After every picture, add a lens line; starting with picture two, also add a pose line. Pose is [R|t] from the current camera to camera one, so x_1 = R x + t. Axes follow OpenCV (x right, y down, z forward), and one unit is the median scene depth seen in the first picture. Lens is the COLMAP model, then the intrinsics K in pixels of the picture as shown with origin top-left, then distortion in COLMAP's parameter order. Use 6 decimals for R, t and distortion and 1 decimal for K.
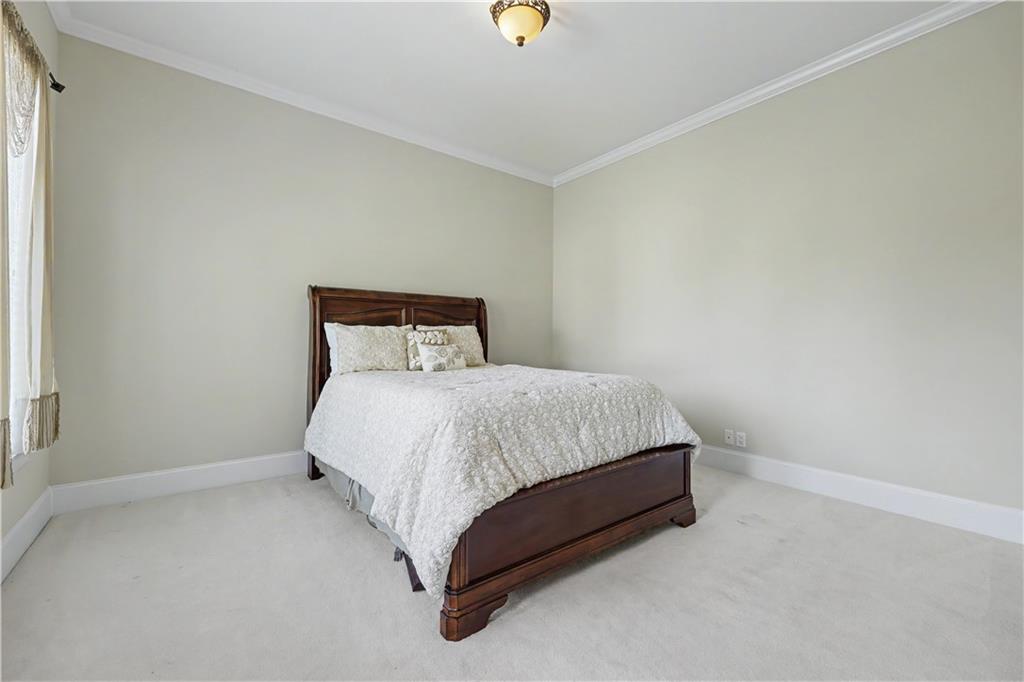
lens RADIAL K [[421.4, 0, 507.6], [0, 421.4, 339.5], [0, 0, 1]] dist [-0.001407, -0.000351]
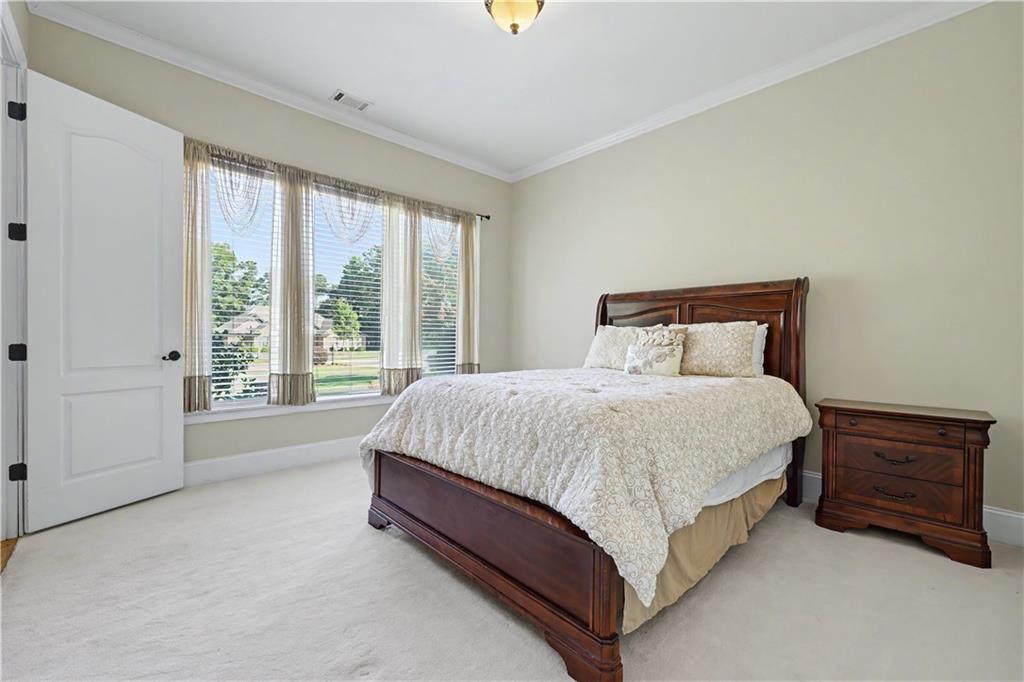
lens RADIAL K [[421.4, 0, 507.7], [0, 421.4, 340.7], [0, 0, 1]] dist [-0.001407, -0.000351]
pose [[0.097095, 0.000779, -0.995275, 1.003533], [-0.008214, 0.999966, -0.000018, 0.006895], [0.995241, 0.008177, 0.097098, 0.896802]]
